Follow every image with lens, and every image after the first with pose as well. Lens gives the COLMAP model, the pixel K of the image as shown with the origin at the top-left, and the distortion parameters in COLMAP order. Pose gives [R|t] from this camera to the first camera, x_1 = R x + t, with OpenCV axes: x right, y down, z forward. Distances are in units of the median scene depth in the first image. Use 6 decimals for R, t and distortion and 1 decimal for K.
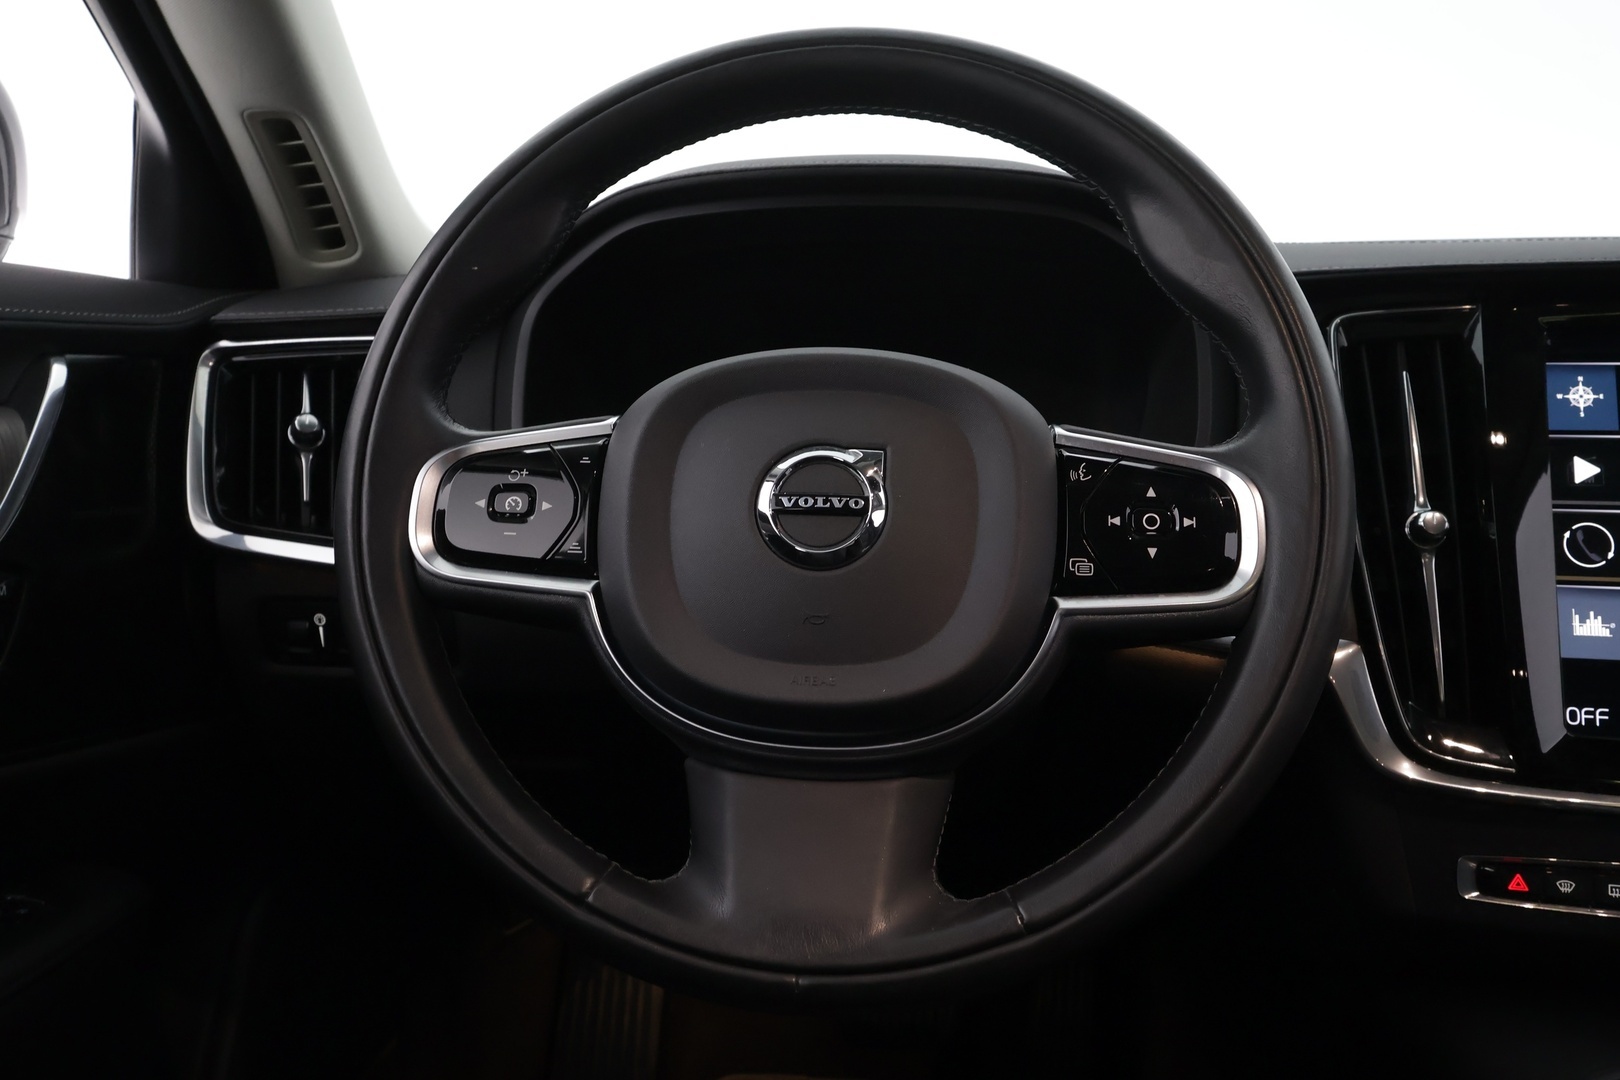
lens RADIAL K [[1270.9, 0, 784.8], [0, 1270.9, 537.2], [0, 0, 1]] dist [0.000182, -0.000295]
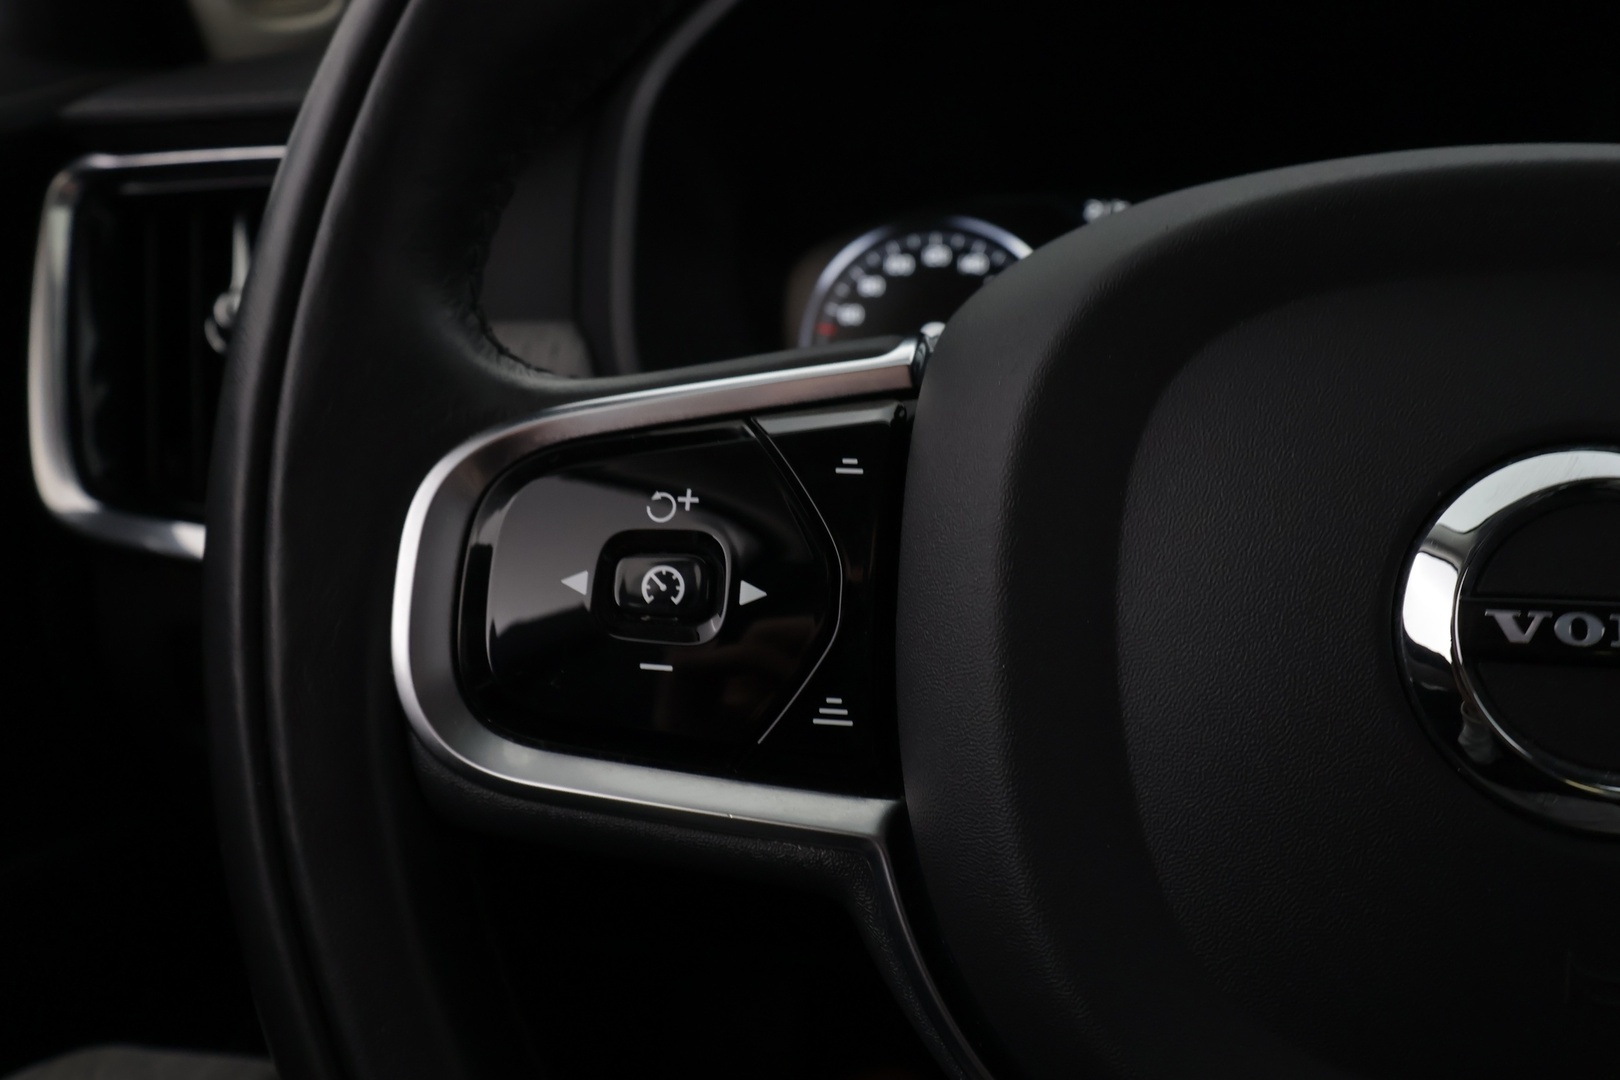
lens RADIAL K [[1335.5, 0, 810.0], [0, 1335.5, 540.0], [0, 0, 1]] dist [0.037108, 0.002894]
pose [[0.998604, -0.005652, -0.052517, -0.148551], [0.012345, 0.991696, 0.128008, -0.089535], [0.051358, -0.128478, 0.990382, 0.609524]]
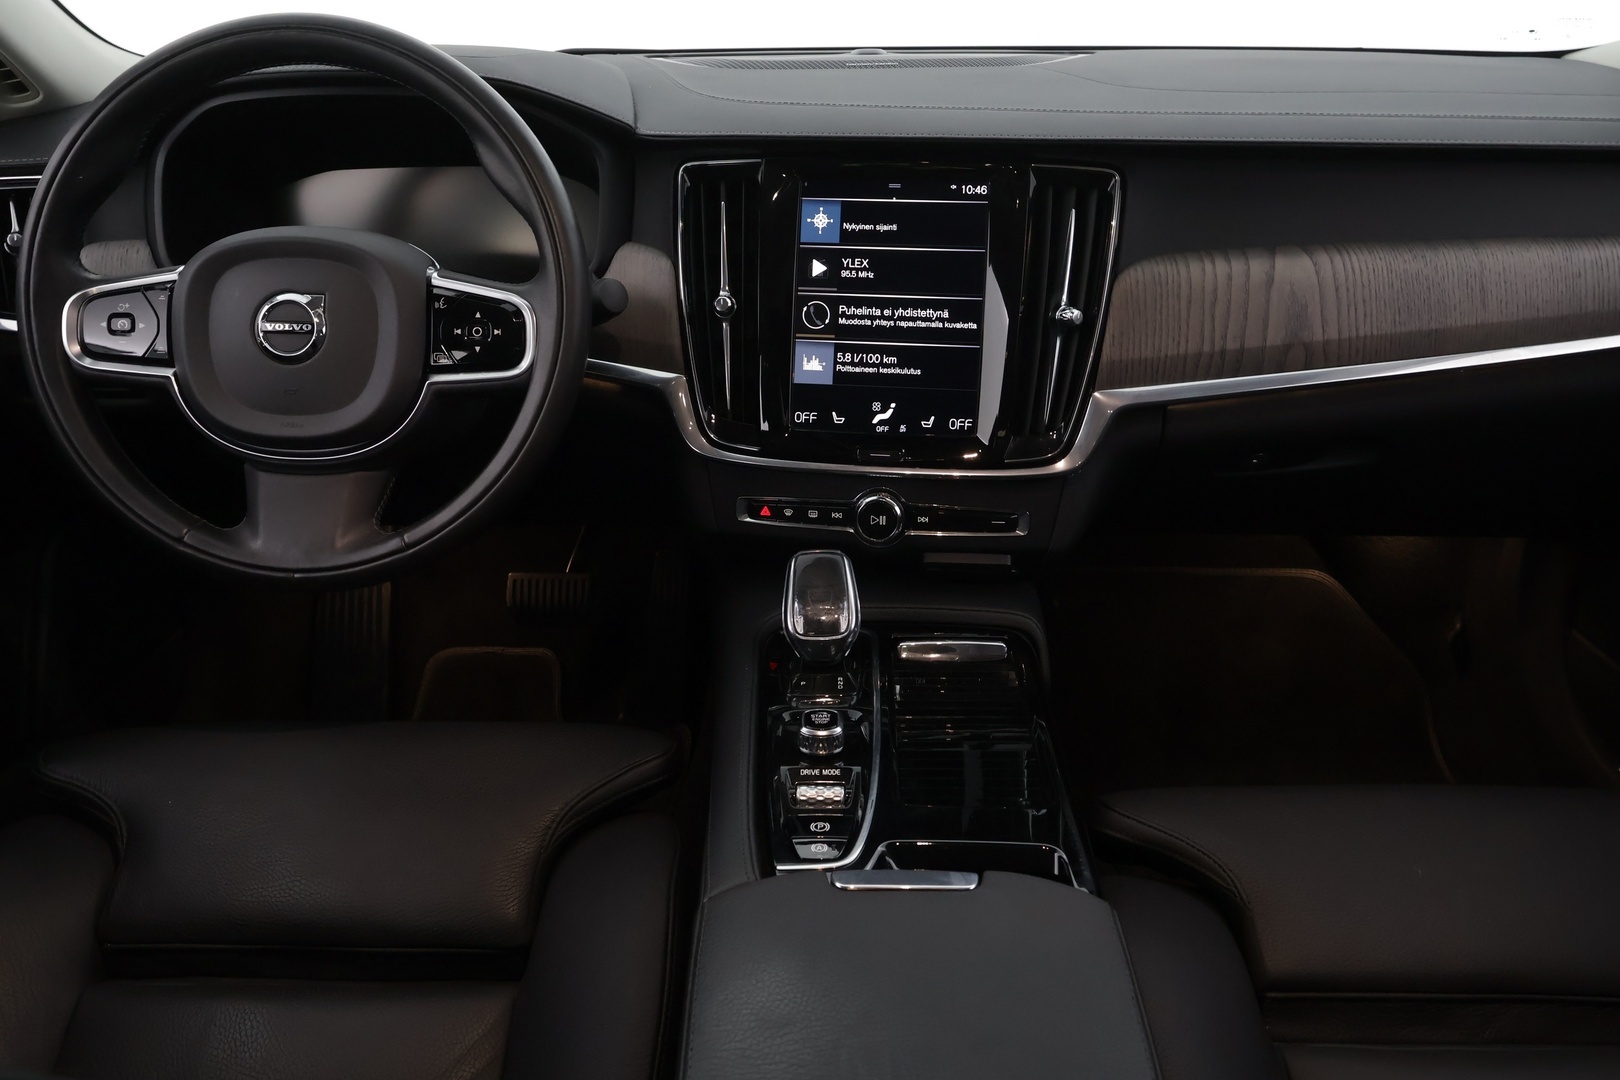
lens RADIAL K [[1311.5, 0, 810.0], [0, 1311.5, 540.0], [0, 0, 1]] dist [0.006891, -0.004953]
pose [[0.996725, -0.035194, 0.072809, 0.586962], [0.012715, 0.957337, 0.288695, -0.251882], [-0.079863, -0.286824, 0.954649, -0.886558]]
